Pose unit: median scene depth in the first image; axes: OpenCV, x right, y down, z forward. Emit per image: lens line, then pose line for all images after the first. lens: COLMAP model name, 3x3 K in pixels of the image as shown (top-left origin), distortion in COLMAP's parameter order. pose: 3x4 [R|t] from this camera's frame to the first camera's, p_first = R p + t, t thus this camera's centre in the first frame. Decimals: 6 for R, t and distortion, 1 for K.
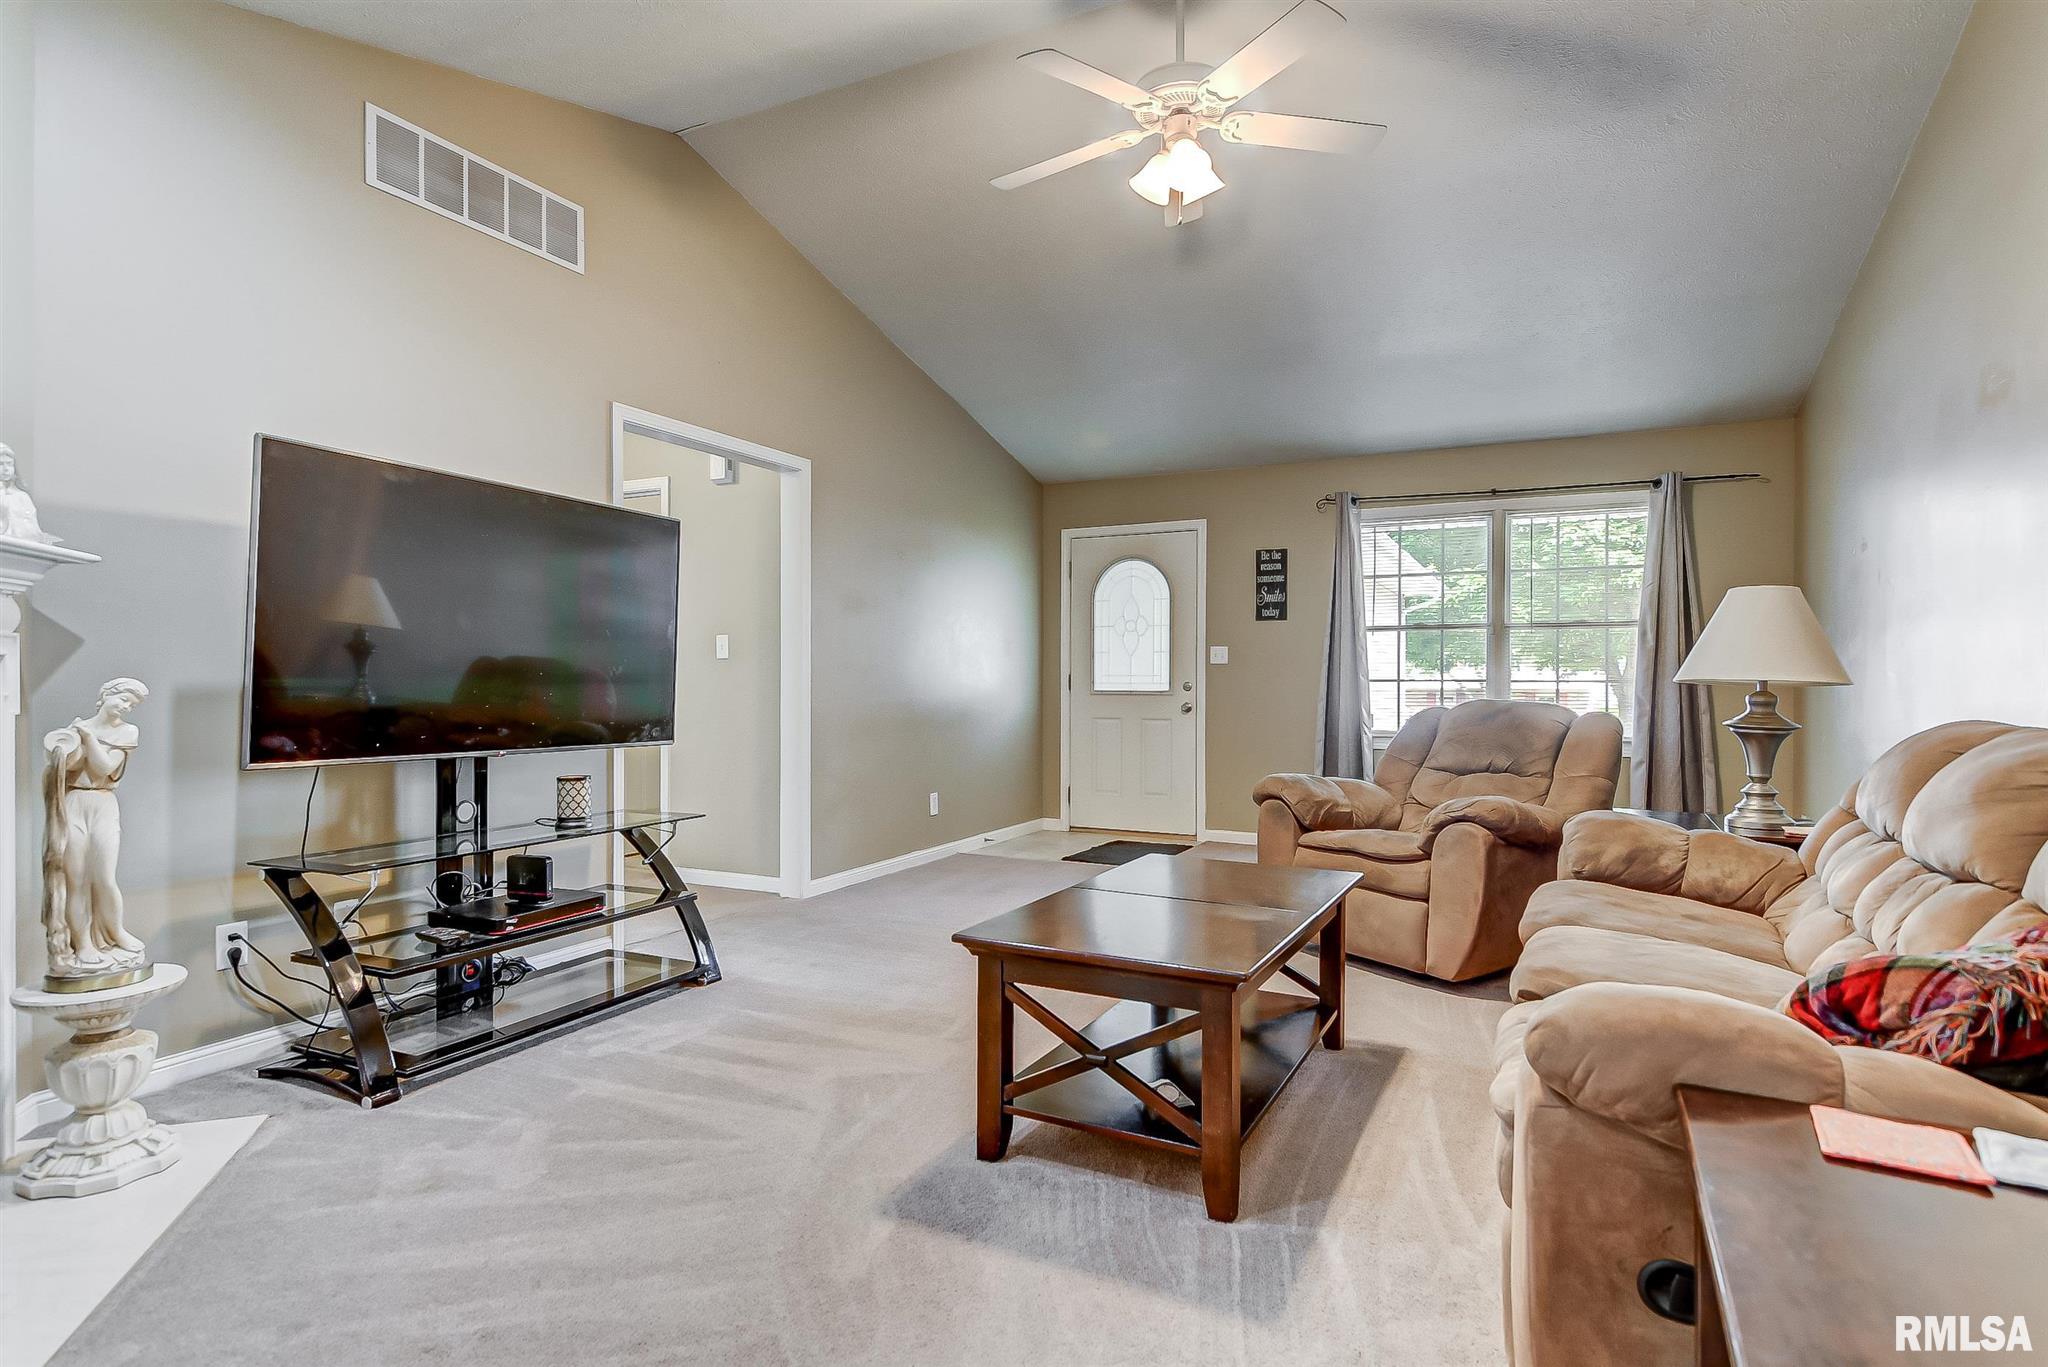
lens RADIAL K [[1048.9, 0, 1010.0], [0, 1048.9, 694.9], [0, 0, 1]] dist [-0.011978, -0.000297]
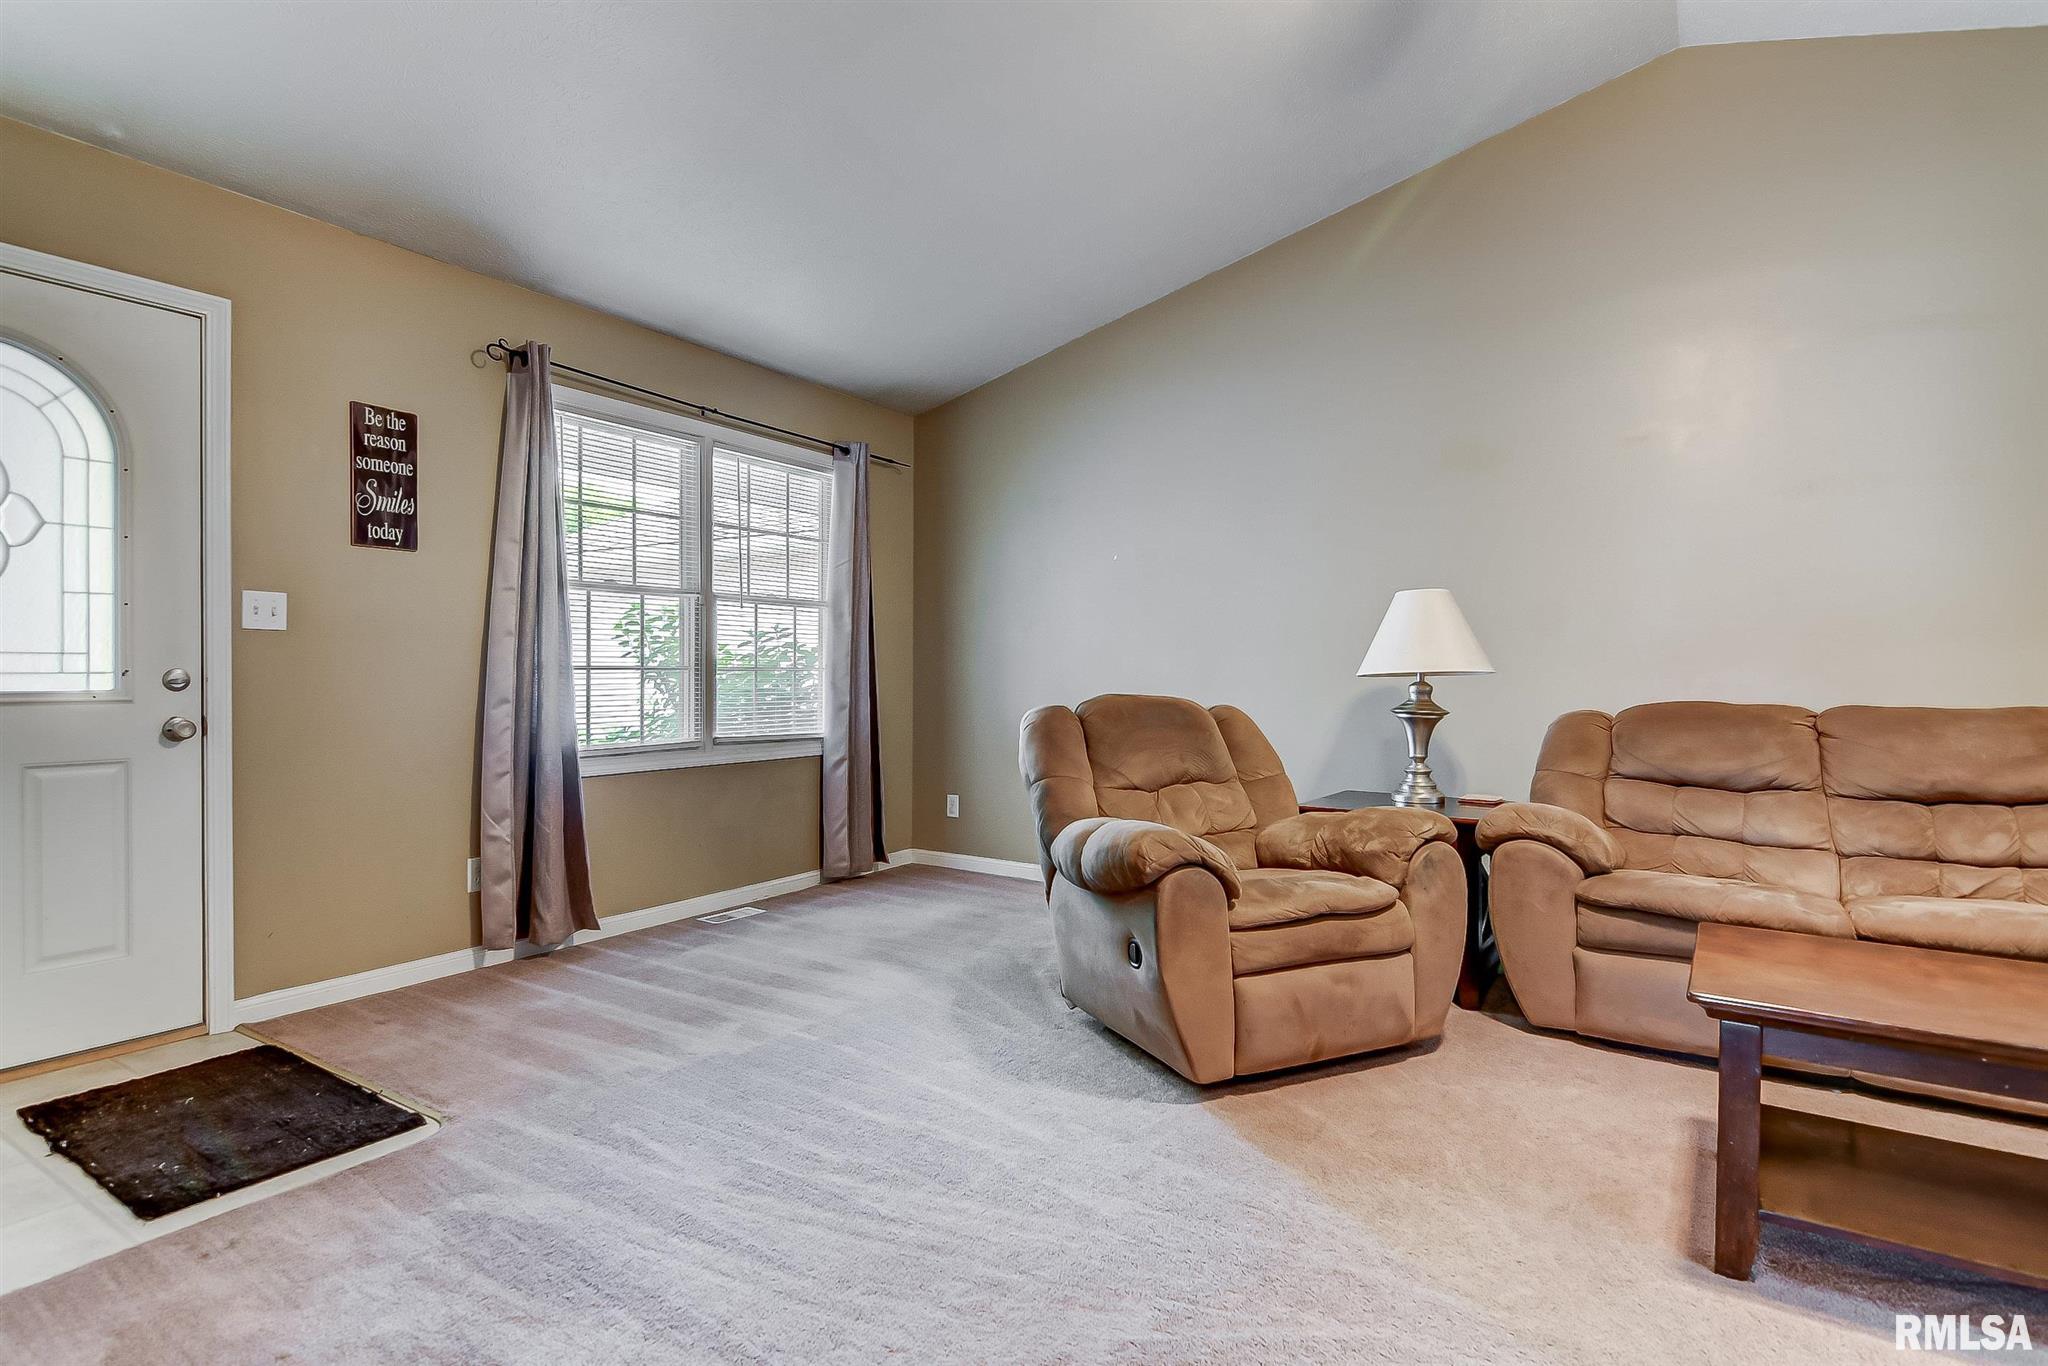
lens RADIAL K [[1048.9, 0, 1011.3], [0, 1048.9, 668.8], [0, 0, 1]] dist [-0.011978, -0.000297]
pose [[0.096368, 0.003324, 0.995340, -0.225101], [0.008595, 0.999954, -0.004172, -0.008070], [-0.995309, 0.008957, 0.096335, 0.652306]]
